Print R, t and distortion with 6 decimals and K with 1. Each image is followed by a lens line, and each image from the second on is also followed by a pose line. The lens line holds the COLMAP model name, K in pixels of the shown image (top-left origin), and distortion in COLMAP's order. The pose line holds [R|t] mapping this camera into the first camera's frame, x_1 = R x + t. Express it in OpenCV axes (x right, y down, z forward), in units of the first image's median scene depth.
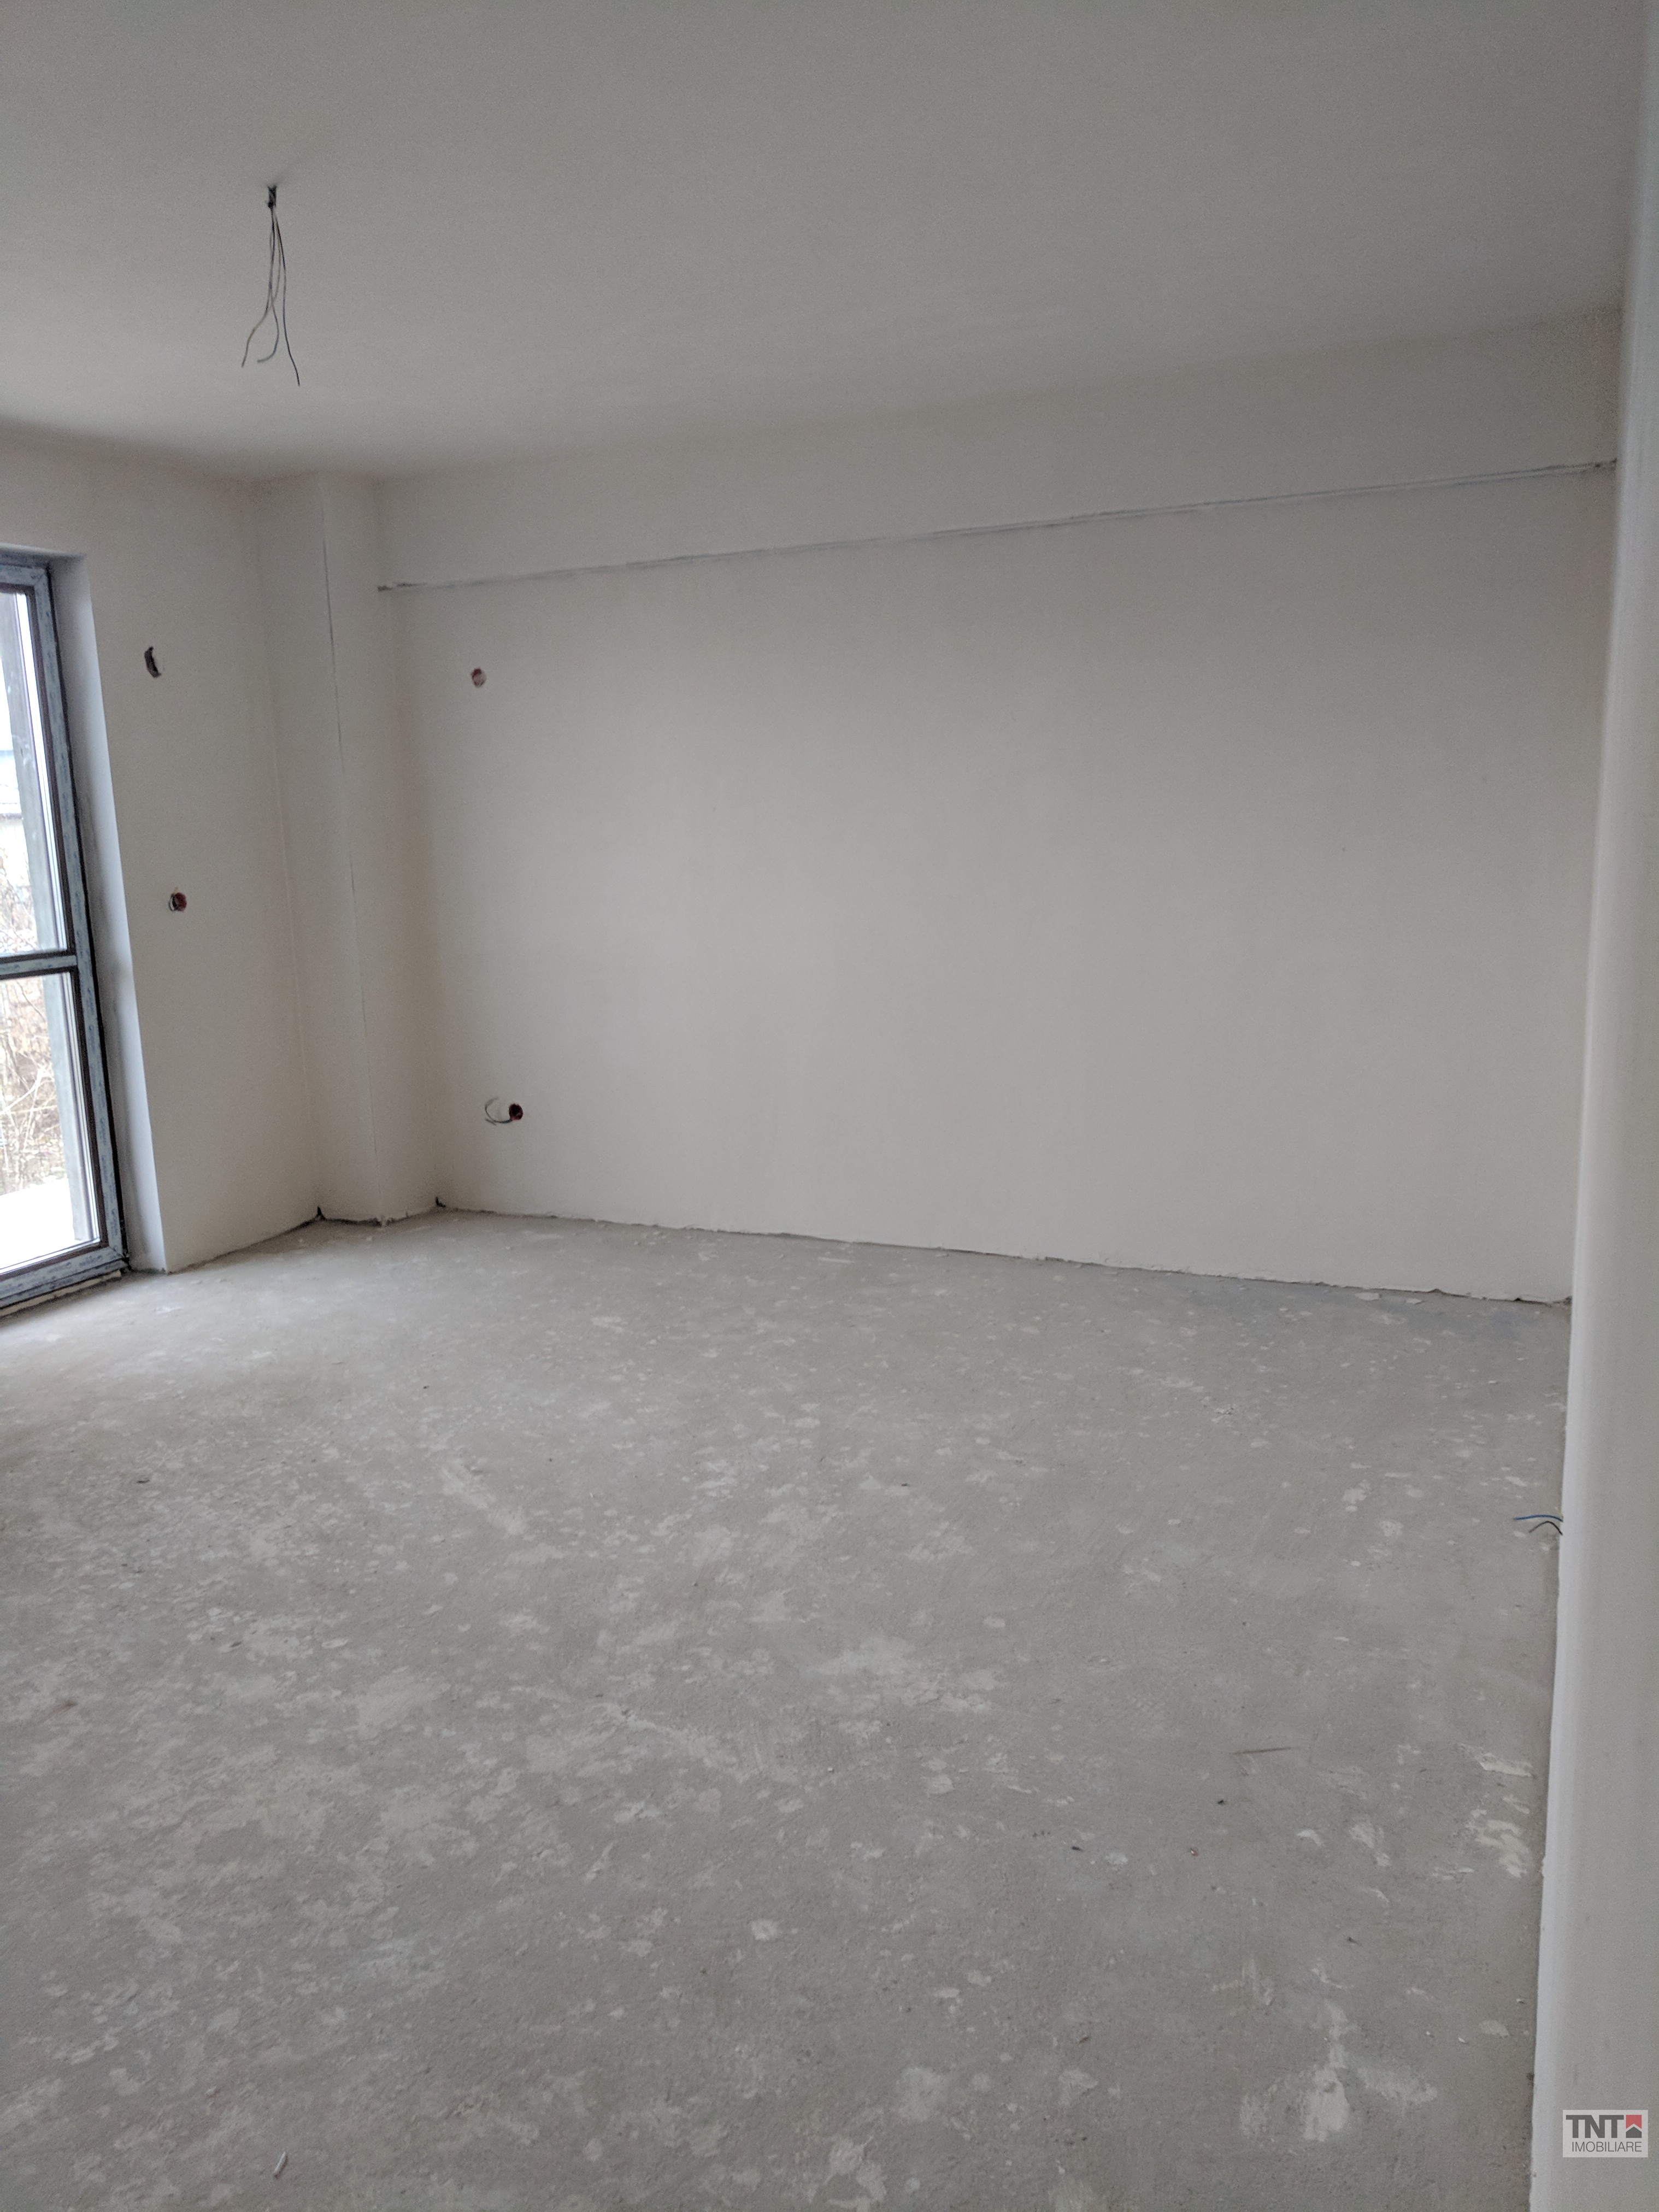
lens RADIAL K [[1650.4, 0, 825.8], [0, 1650.4, 1105.3], [0, 0, 1]] dist [-0.006462, 0.018836]
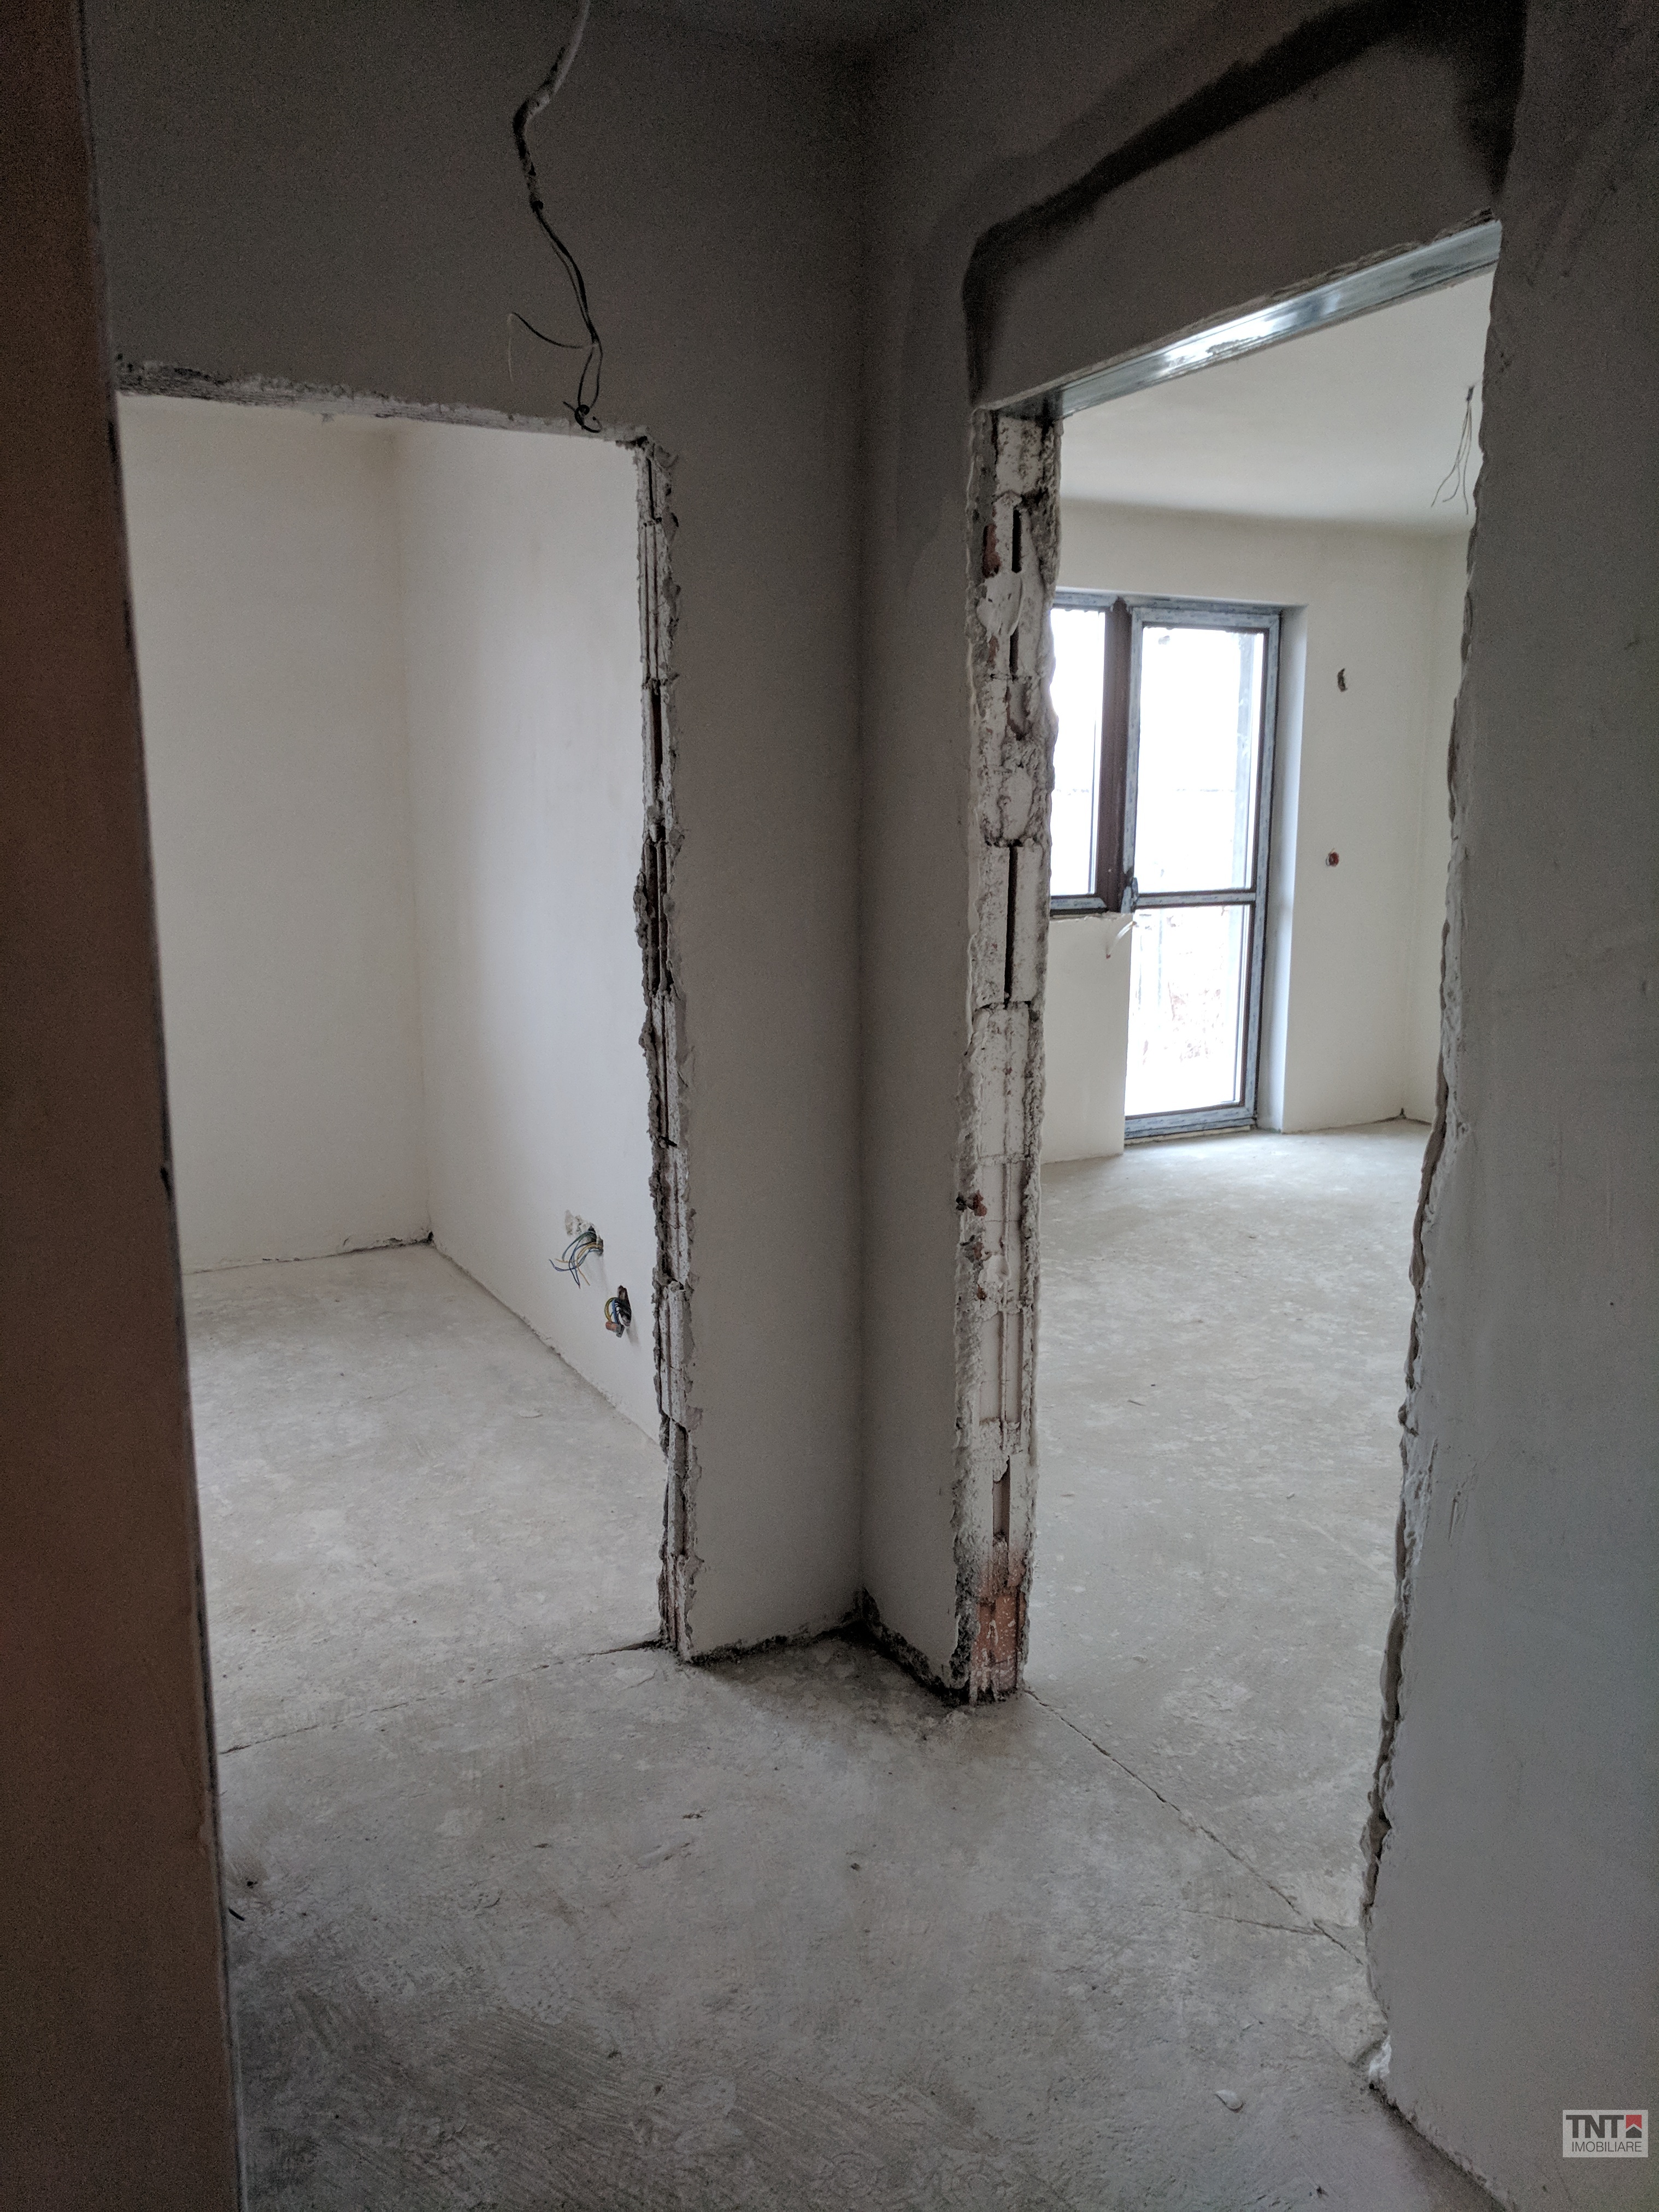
lens RADIAL K [[1650.4, 0, 837.7], [0, 1650.4, 1104.5], [0, 0, 1]] dist [-0.006462, 0.018836]
pose [[0.790183, 0.146800, -0.595030, 0.175071], [-0.139516, 0.988485, 0.058597, 0.077322], [0.596780, 0.036714, 0.801565, -0.463352]]
